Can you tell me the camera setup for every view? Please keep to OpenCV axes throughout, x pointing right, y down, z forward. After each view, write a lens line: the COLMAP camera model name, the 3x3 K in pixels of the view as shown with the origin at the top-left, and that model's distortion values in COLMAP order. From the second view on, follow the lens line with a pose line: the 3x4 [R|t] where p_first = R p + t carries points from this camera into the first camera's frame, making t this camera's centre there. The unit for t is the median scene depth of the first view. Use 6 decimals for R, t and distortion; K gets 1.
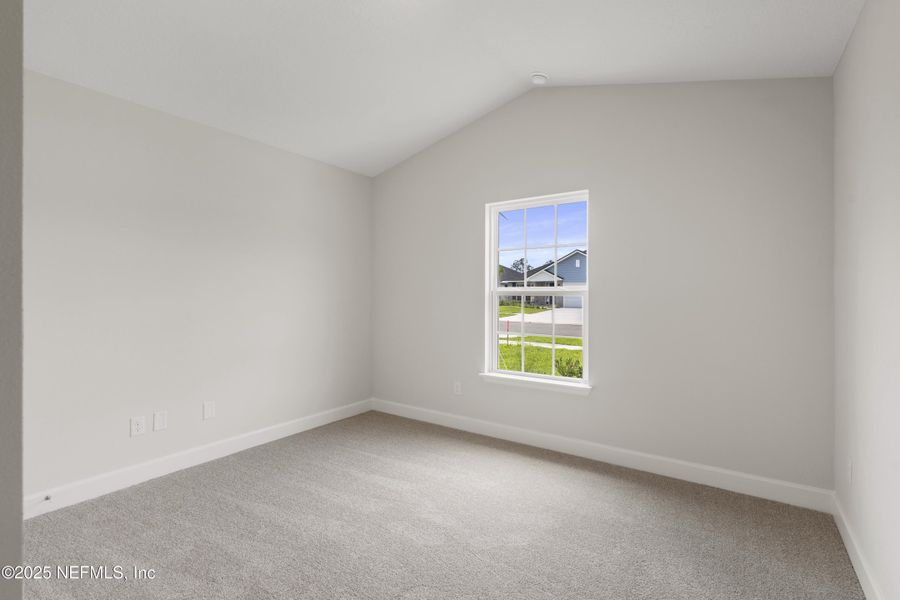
lens RADIAL K [[441.2, 0, 448.0], [0, 441.2, 299.3], [0, 0, 1]] dist [-0.001888, 0.000172]
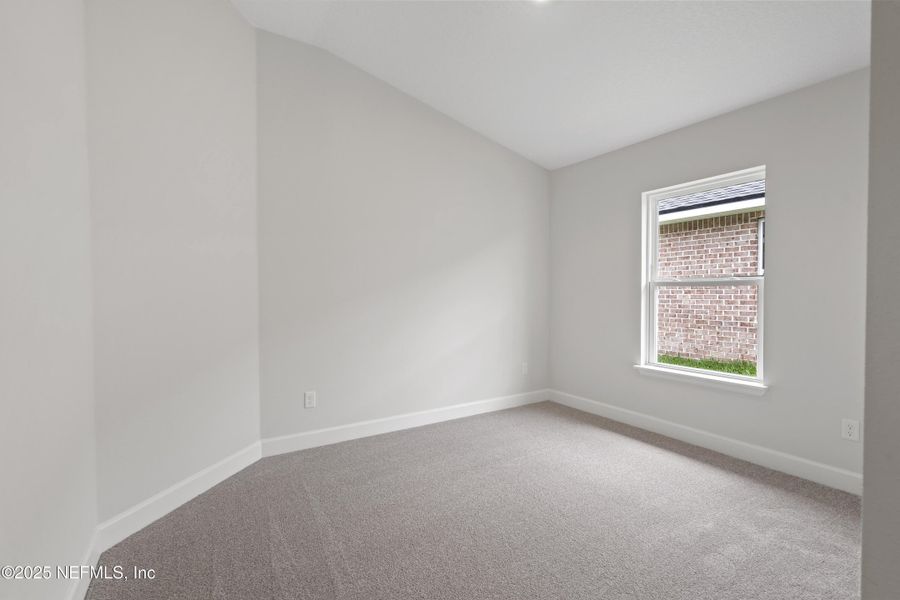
lens RADIAL K [[441.2, 0, 448.0], [0, 441.2, 299.3], [0, 0, 1]] dist [-0.001888, 0.000172]
pose [[0.913381, -0.008761, -0.407010, 0.092102], [0.015349, 0.999799, 0.012925, -0.000186], [0.406815, -0.018053, 0.913332, -0.073517]]
